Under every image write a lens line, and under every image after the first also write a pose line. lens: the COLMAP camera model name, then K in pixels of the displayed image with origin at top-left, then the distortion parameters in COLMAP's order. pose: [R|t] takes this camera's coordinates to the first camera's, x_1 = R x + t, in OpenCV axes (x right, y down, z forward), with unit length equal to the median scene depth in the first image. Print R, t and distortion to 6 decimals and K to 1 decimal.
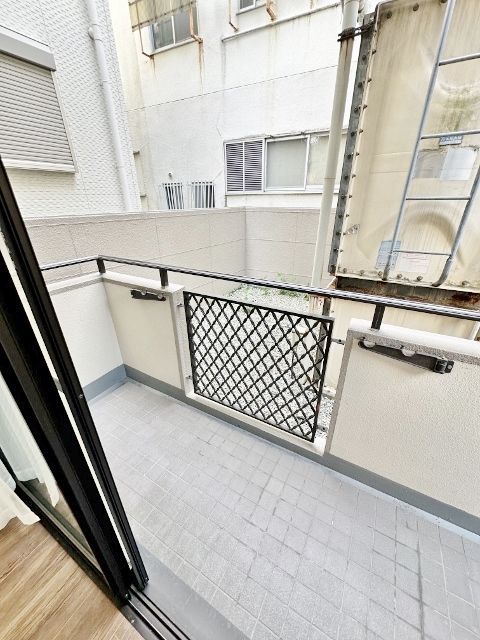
lens RADIAL K [[255.8, 0, 237.0], [0, 255.8, 320.1], [0, 0, 1]] dist [0.000849, 0.000372]
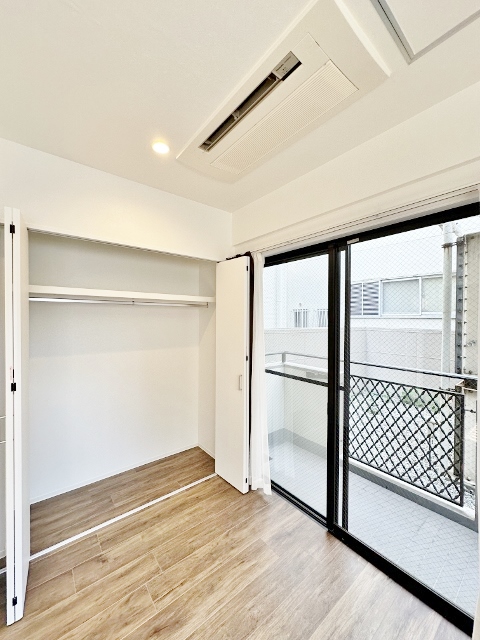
lens RADIAL K [[255.8, 0, 242.2], [0, 255.8, 322.1], [0, 0, 1]] dist [0.000849, 0.000372]
pose [[0.937792, 0.022545, -0.346464, -0.249730], [-0.165228, 0.906628, -0.388235, 0.297658], [0.305361, 0.421329, 0.853954, -0.646634]]
